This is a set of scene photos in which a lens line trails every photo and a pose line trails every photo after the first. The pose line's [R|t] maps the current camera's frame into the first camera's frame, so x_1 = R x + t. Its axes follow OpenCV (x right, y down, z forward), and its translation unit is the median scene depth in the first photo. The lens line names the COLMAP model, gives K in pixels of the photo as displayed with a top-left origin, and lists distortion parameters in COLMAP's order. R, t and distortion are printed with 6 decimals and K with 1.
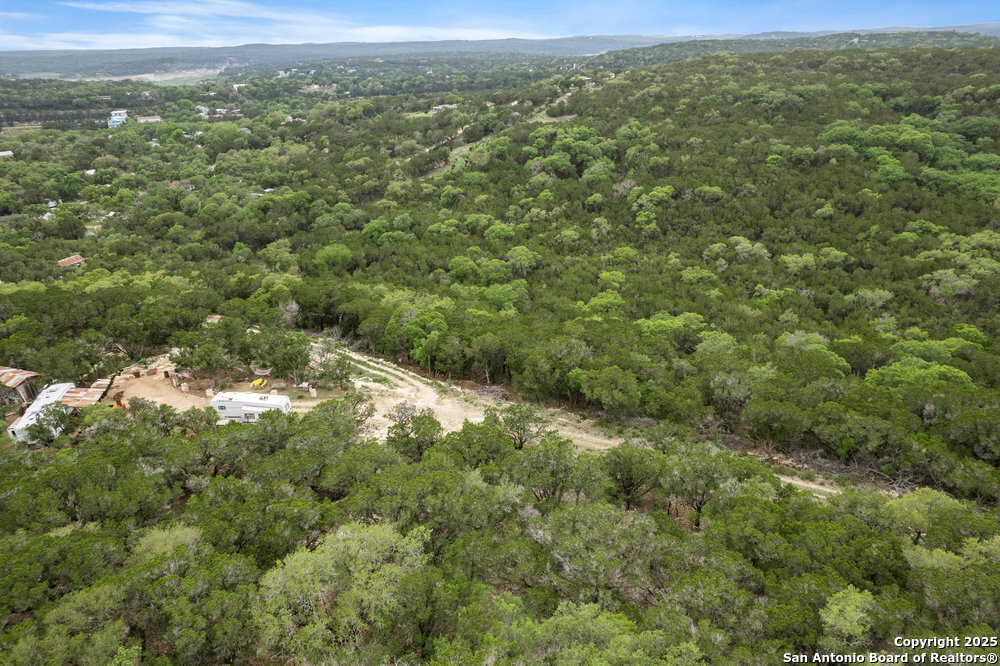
lens RADIAL K [[639.0, 0, 503.6], [0, 639.0, 326.1], [0, 0, 1]] dist [-0.071012, 0.062915]
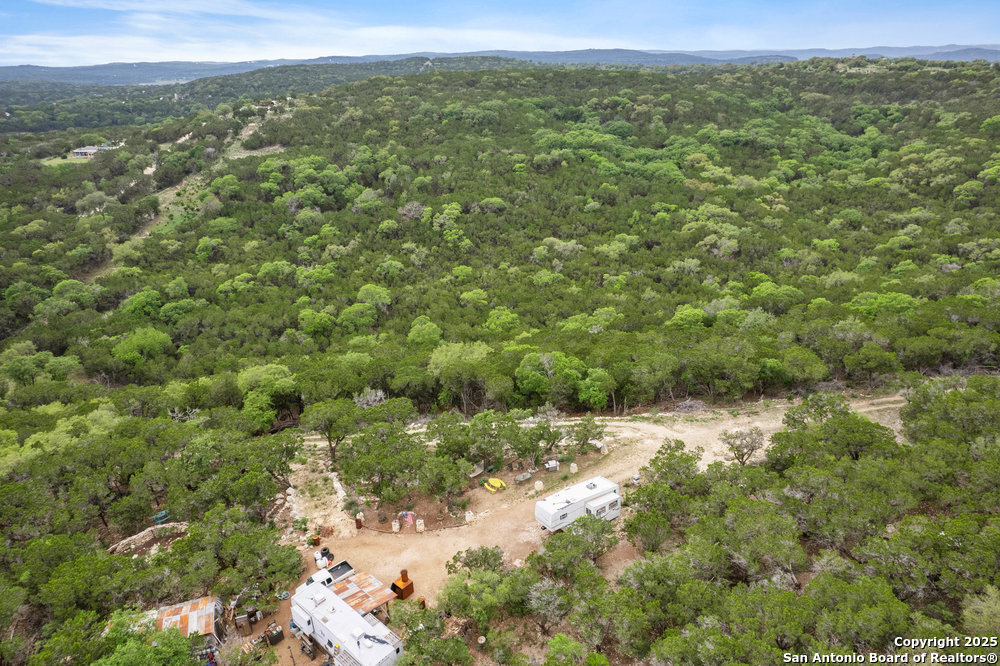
lens RADIAL K [[639.0, 0, 505.9], [0, 639.0, 340.5], [0, 0, 1]] dist [-0.071012, 0.062915]
pose [[0.804605, -0.237027, 0.544453, -0.249182], [0.246047, 0.967545, 0.057607, -0.039445], [-0.540437, 0.087610, 0.836811, 0.103614]]
